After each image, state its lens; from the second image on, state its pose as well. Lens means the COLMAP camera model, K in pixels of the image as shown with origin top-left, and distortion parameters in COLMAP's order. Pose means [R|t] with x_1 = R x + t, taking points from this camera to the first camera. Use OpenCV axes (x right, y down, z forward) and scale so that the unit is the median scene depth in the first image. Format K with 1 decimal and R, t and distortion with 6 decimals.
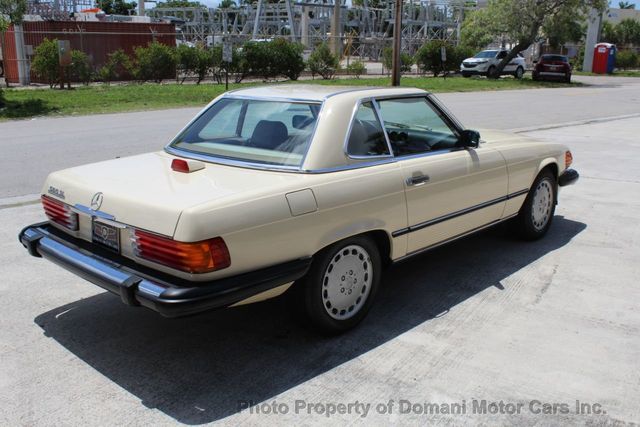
lens RADIAL K [[621.0, 0, 341.1], [0, 621.0, 225.3], [0, 0, 1]] dist [-0.083405, 0.000000]
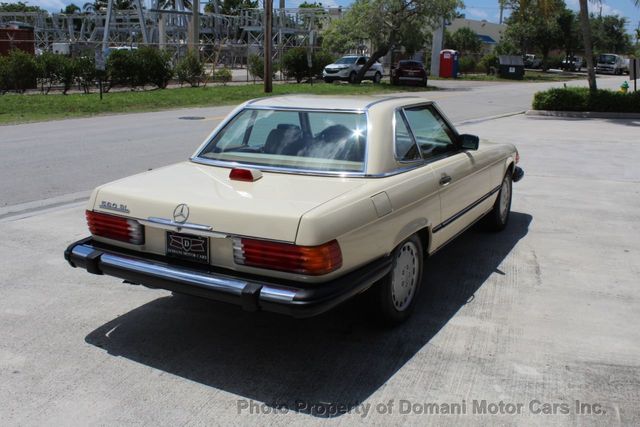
lens RADIAL K [[621.0, 0, 341.3], [0, 621.0, 215.2], [0, 0, 1]] dist [-0.083405, 0.000000]
pose [[0.971043, -0.052312, 0.233106, -0.286490], [0.058167, 0.998139, -0.018310, -0.001515], [-0.231714, 0.031338, 0.972279, -0.030988]]
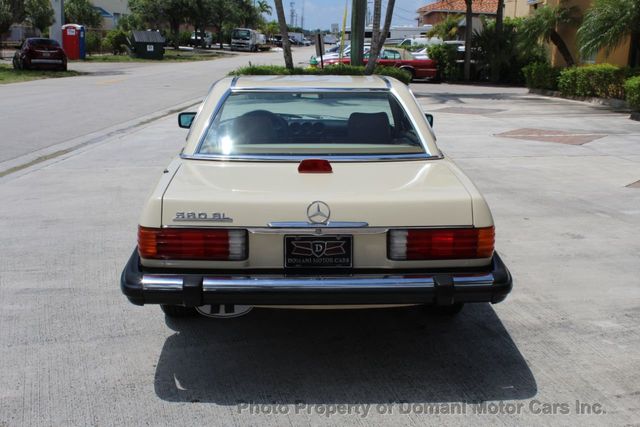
lens RADIAL K [[750.7, 0, 329.7], [0, 750.7, 209.2], [0, 0, 1]] dist [-0.061702, 0.000000]
pose [[0.715059, -0.142712, 0.684342, -0.825229], [0.173886, 0.984483, 0.023613, -0.048746], [-0.677093, 0.102113, 0.728779, 0.176391]]
